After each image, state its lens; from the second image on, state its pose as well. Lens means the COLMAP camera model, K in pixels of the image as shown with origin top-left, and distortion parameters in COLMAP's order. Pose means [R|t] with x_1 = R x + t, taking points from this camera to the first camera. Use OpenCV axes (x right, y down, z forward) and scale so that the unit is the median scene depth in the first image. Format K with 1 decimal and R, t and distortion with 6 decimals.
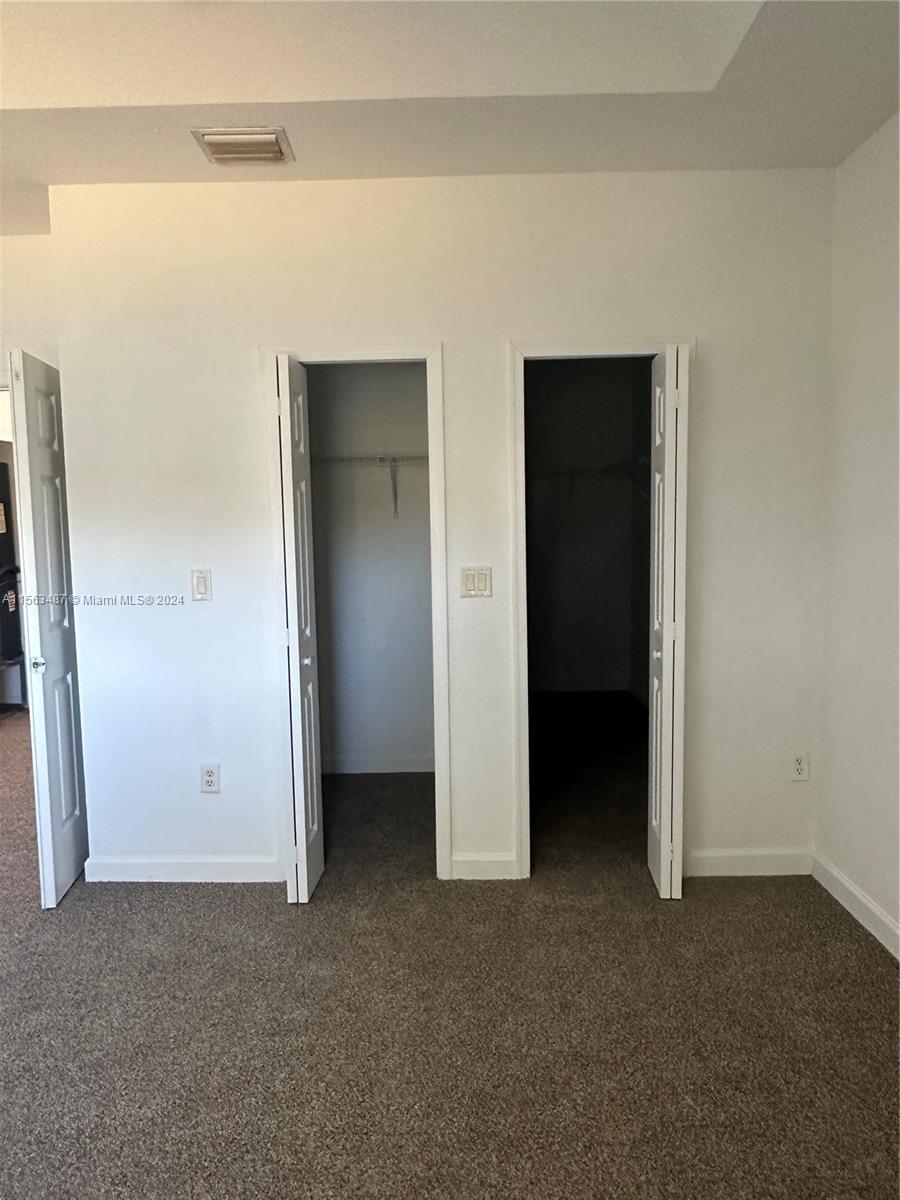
lens RADIAL K [[827.1, 0, 450.6], [0, 827.1, 599.7], [0, 0, 1]] dist [0.000789, 0.004065]
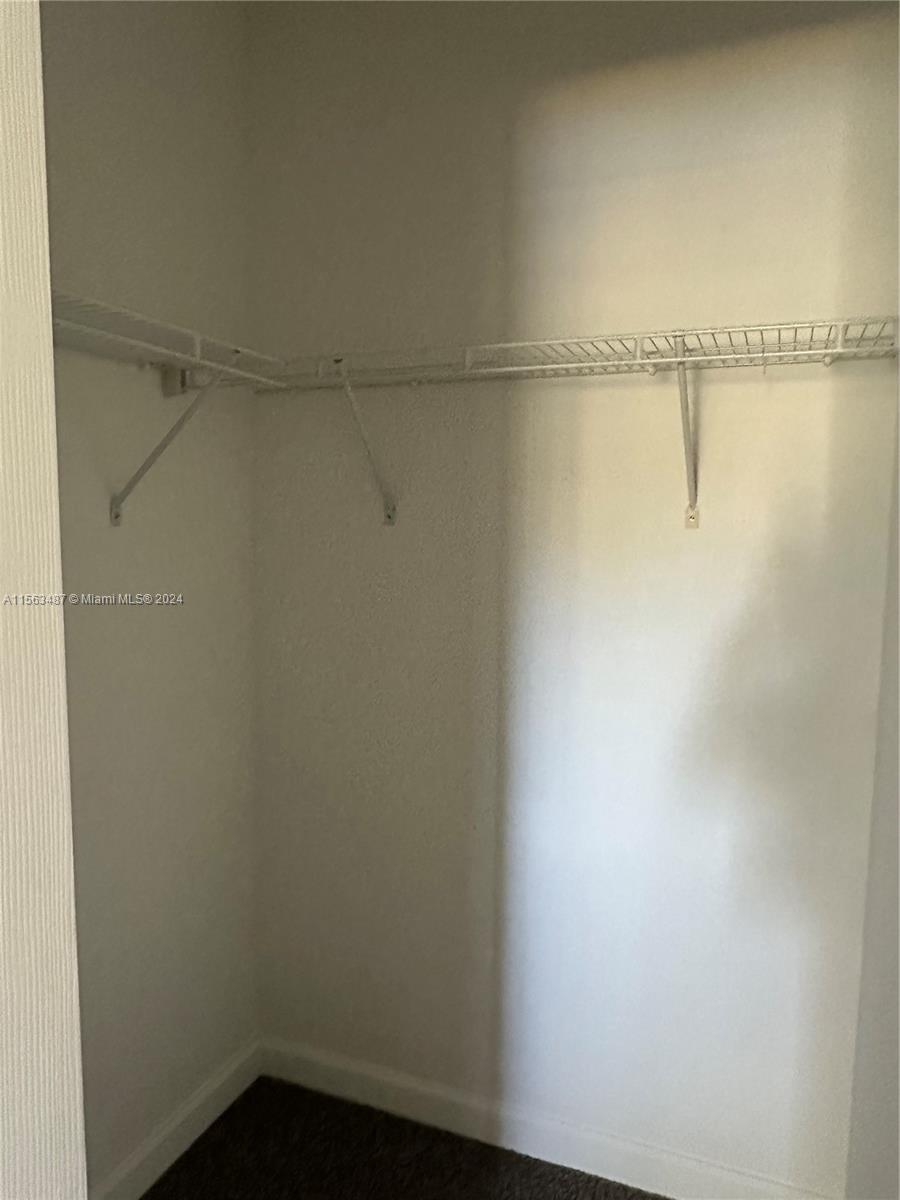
lens RADIAL K [[827.1, 0, 448.8], [0, 827.1, 600.2], [0, 0, 1]] dist [0.000789, 0.004065]
pose [[0.939920, 0.059899, -0.336100, -0.042858], [-0.064439, 0.997919, -0.002360, -0.063854], [0.335259, 0.023876, 0.941823, 0.643924]]
